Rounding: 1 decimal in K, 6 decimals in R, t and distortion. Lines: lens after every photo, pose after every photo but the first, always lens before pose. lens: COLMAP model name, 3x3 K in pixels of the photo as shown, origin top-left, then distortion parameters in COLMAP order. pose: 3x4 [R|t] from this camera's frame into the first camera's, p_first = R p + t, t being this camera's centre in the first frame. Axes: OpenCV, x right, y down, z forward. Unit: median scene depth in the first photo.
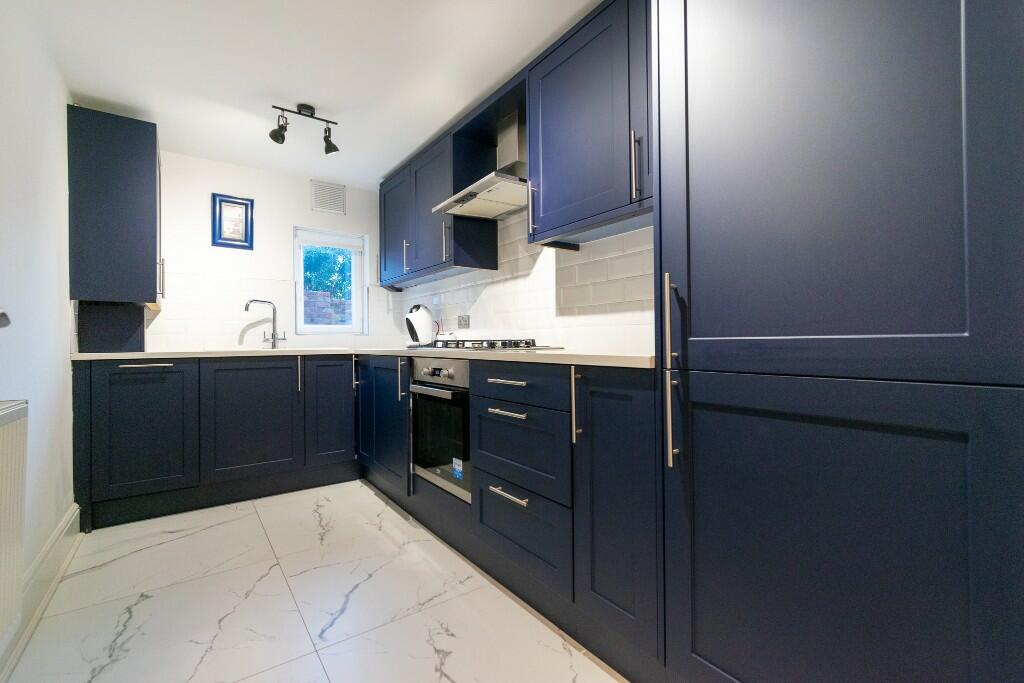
lens RADIAL K [[452.5, 0, 514.7], [0, 452.5, 337.4], [0, 0, 1]] dist [0.001562, -0.000376]
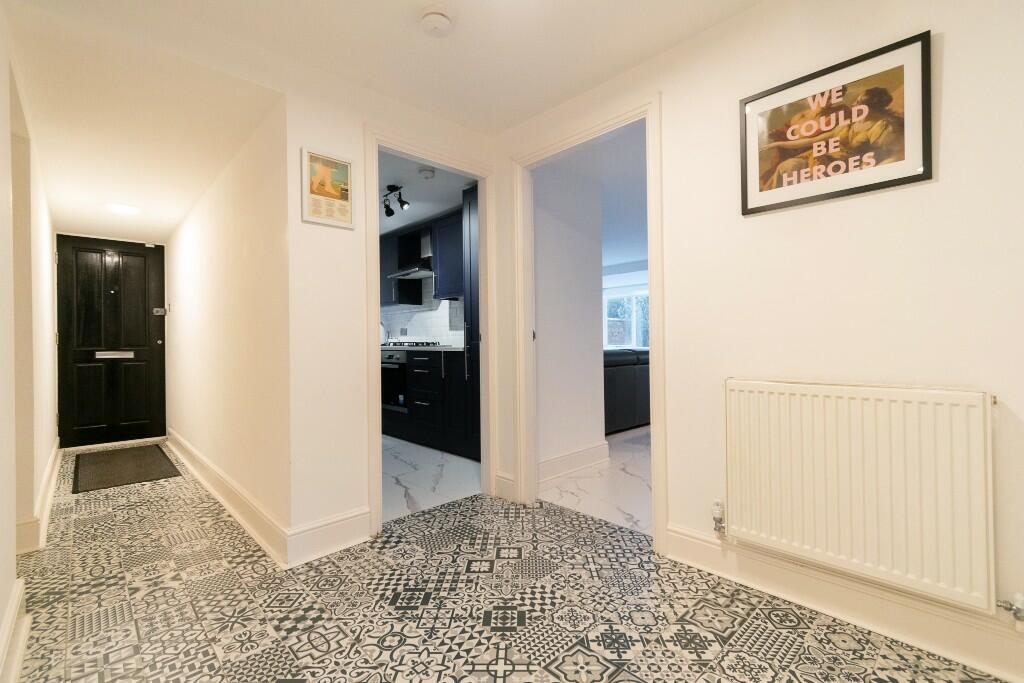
lens RADIAL K [[452.5, 0, 516.1], [0, 452.5, 336.3], [0, 0, 1]] dist [0.001562, -0.000376]
pose [[0.990916, 0.002962, 0.134452, 0.111145], [-0.002653, 0.999993, -0.002480, -0.016268], [-0.134459, 0.002101, 0.990917, -1.064004]]
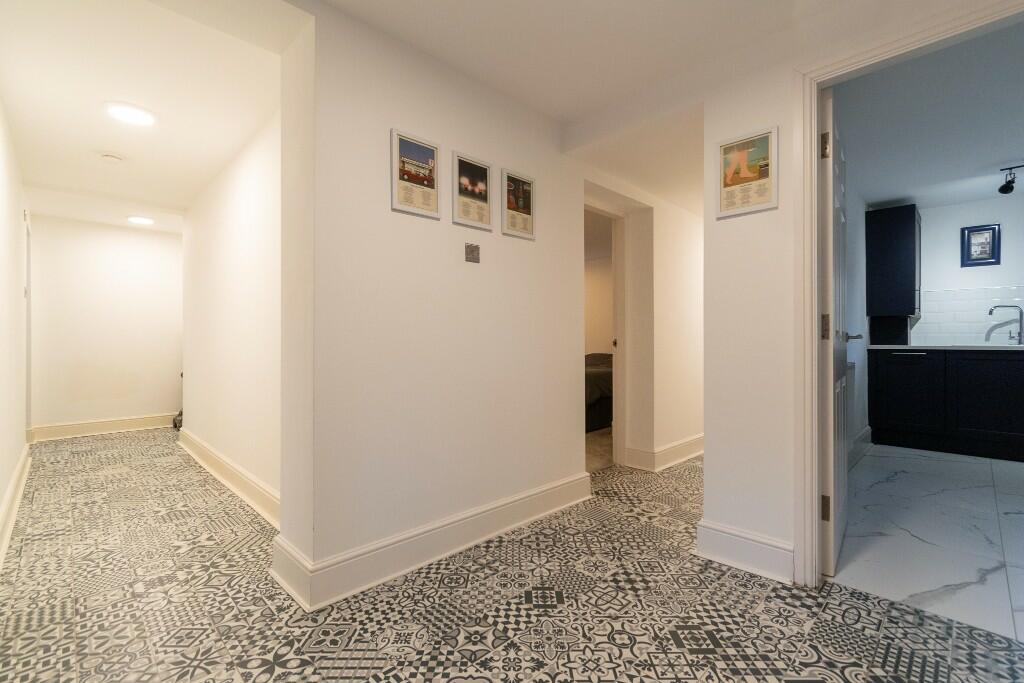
lens RADIAL K [[452.5, 0, 513.4], [0, 452.5, 338.8], [0, 0, 1]] dist [0.001562, -0.000376]
pose [[0.147234, 0.009729, -0.989054, 0.610008], [0.009256, 0.999894, 0.011214, -0.023282], [0.989058, -0.010805, 0.147128, -0.669656]]
